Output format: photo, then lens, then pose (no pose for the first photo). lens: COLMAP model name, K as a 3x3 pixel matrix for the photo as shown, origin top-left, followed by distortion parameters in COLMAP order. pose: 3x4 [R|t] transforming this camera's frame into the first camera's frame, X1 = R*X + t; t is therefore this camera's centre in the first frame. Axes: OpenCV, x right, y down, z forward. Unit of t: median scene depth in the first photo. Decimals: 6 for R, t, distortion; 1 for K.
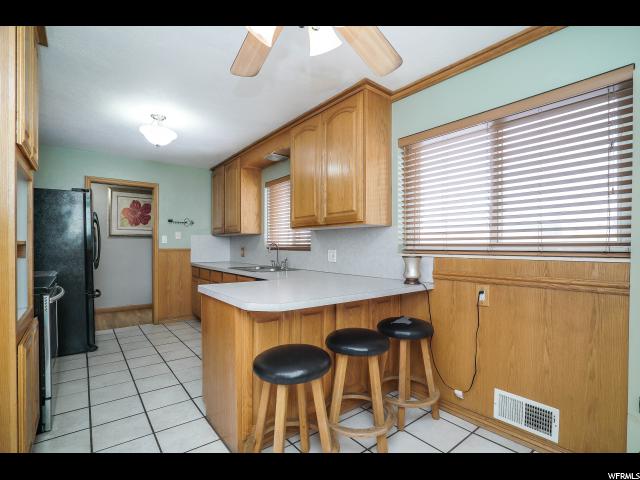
lens RADIAL K [[301.4, 0, 321.5], [0, 301.4, 241.9], [0, 0, 1]] dist [-0.042912, 0.000745]
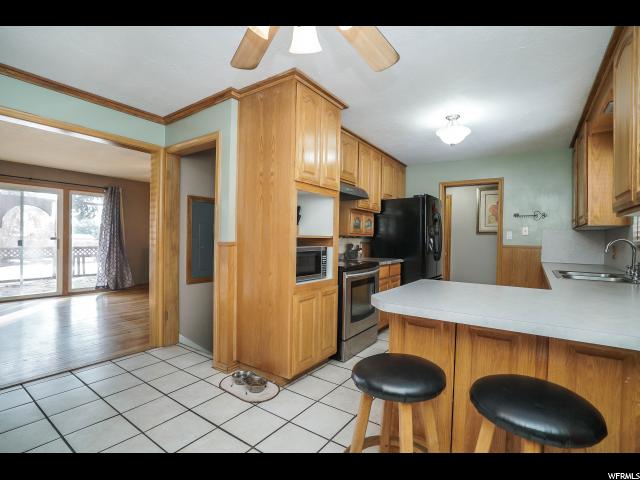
lens RADIAL K [[301.4, 0, 321.5], [0, 301.4, 241.9], [0, 0, 1]] dist [-0.042912, 0.000745]
pose [[0.289535, 0.012602, -0.957084, 0.199461], [-0.003019, 0.999920, 0.012252, 0.002933], [0.957163, -0.000658, 0.289550, 0.162993]]
